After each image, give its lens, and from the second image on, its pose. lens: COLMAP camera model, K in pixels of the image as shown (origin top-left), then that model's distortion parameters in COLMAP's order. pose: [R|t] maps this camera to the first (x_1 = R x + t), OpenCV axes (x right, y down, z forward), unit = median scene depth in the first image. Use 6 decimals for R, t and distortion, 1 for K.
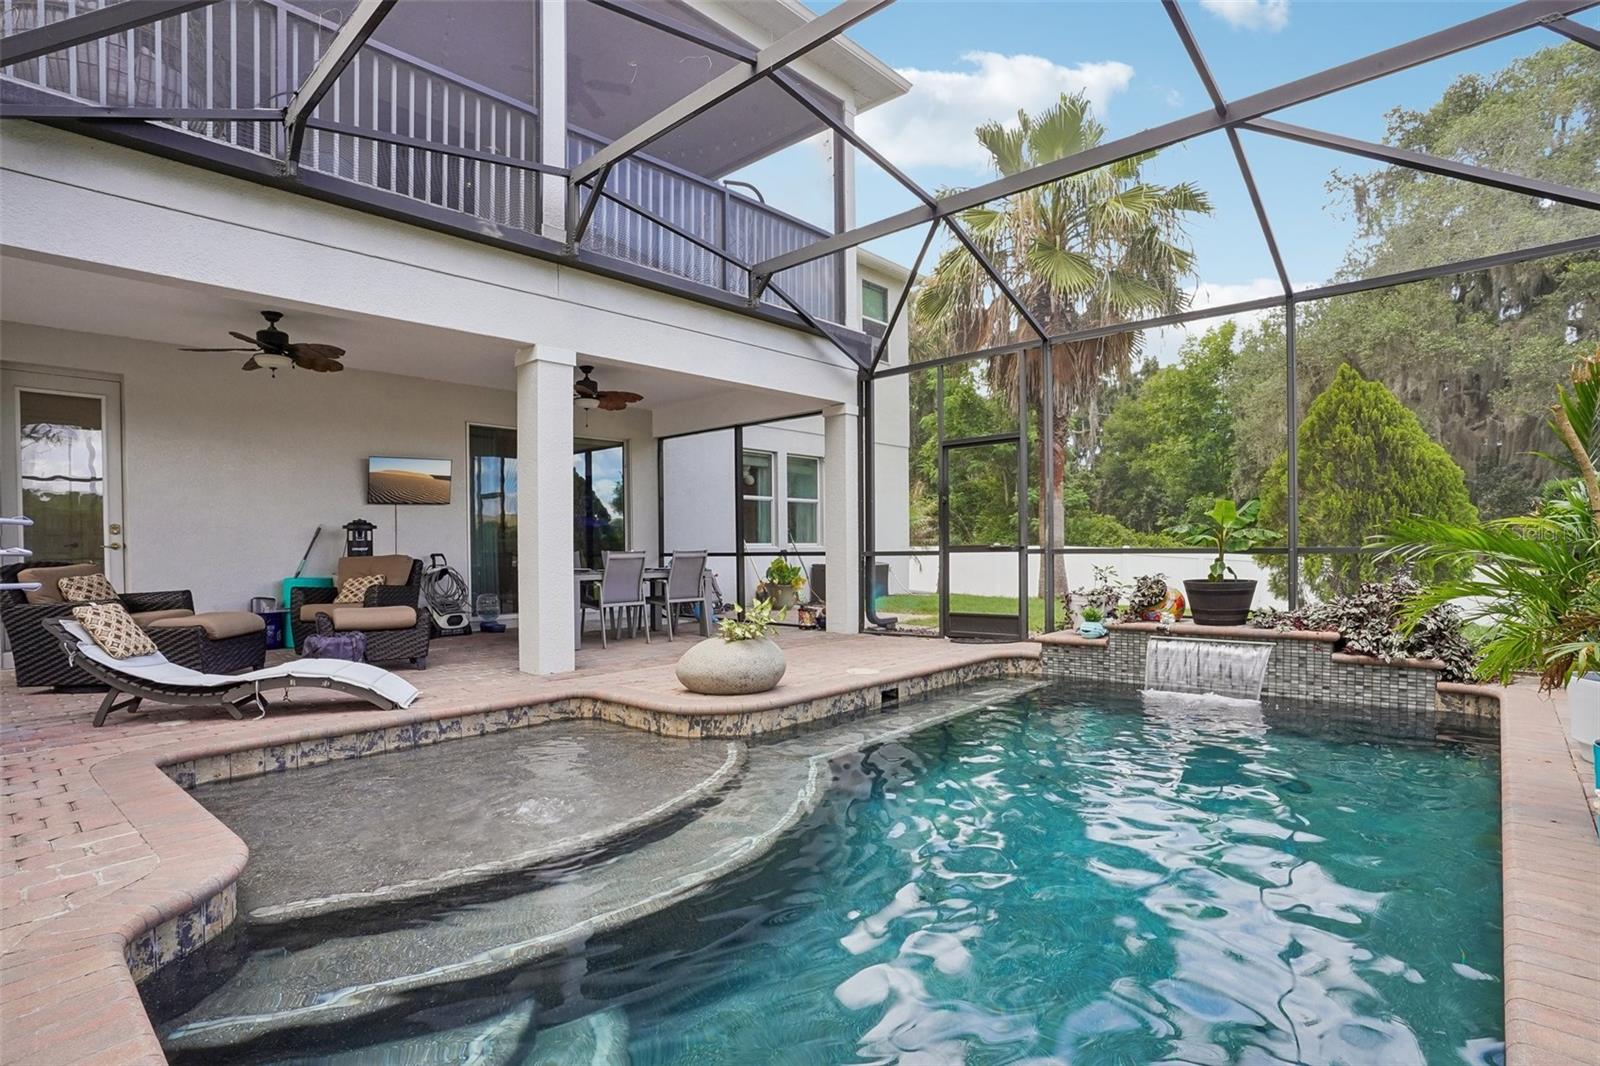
lens RADIAL K [[786.3, 0, 794.2], [0, 786.3, 532.5], [0, 0, 1]] dist [-0.080865, 0.041351]
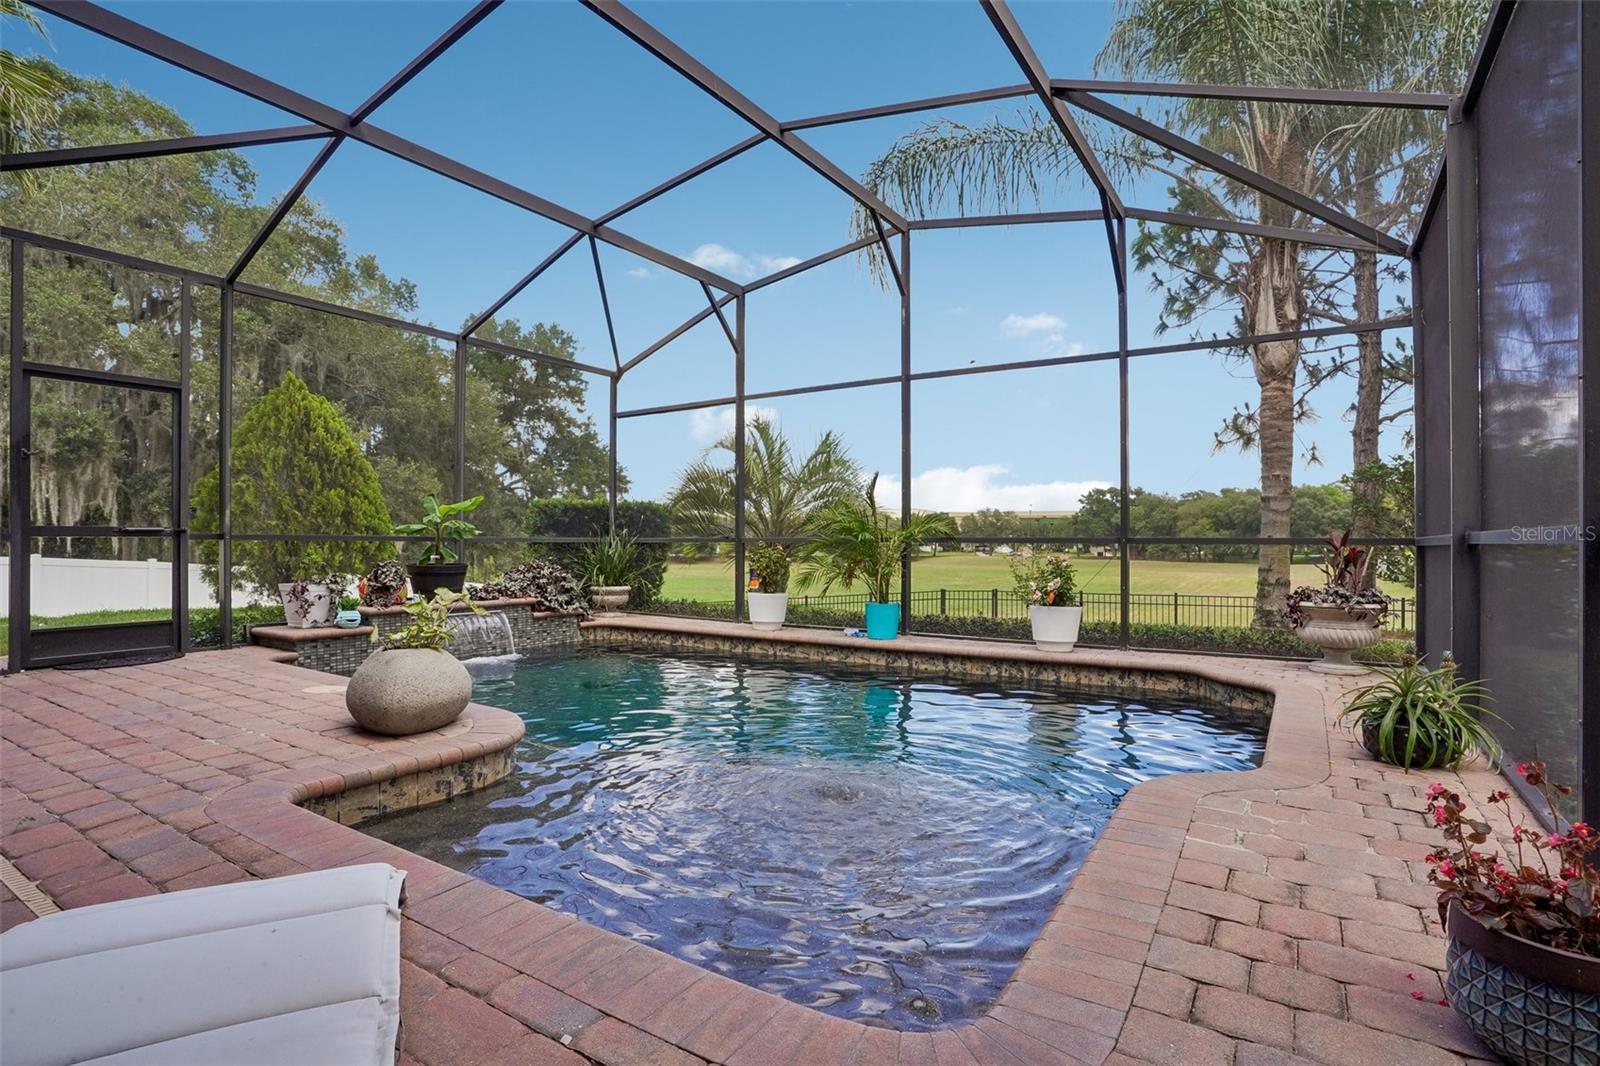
lens RADIAL K [[786.3, 0, 794.2], [0, 786.3, 532.5], [0, 0, 1]] dist [-0.080865, 0.041351]
pose [[-0.134895, 0.025353, 0.990535, -0.701903], [-0.018998, 0.999423, -0.028168, 0.039062], [-0.990678, -0.022617, -0.134336, 0.656724]]
